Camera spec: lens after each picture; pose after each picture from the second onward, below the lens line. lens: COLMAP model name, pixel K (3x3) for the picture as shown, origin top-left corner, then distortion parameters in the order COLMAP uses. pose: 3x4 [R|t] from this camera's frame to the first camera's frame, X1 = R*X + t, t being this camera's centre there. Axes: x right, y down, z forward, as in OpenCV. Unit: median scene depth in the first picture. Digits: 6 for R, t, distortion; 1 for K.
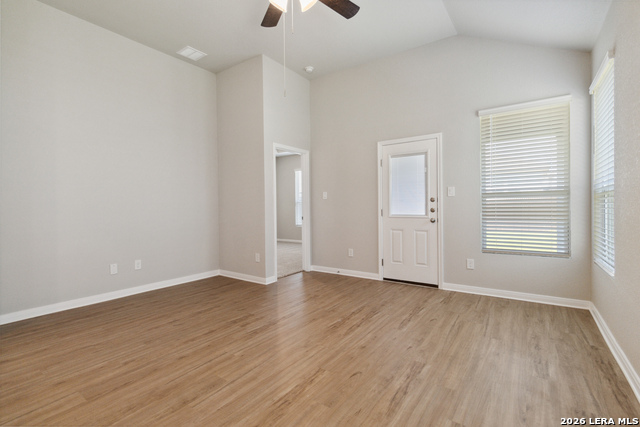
lens RADIAL K [[295.4, 0, 320.0], [0, 295.4, 213.5], [0, 0, 1]] dist [0.001061, 0.000382]
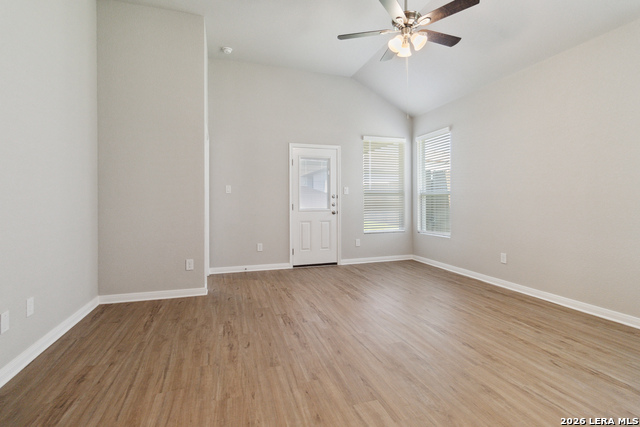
lens RADIAL K [[313.0, 0, 322.3], [0, 313.0, 209.5], [0, 0, 1]] dist [-0.000417, 0.000032]
pose [[0.596199, -0.012559, 0.802739, -0.752205], [0.014576, 0.999882, 0.004817, 0.002389], [-0.802705, 0.008829, 0.596311, 0.233526]]
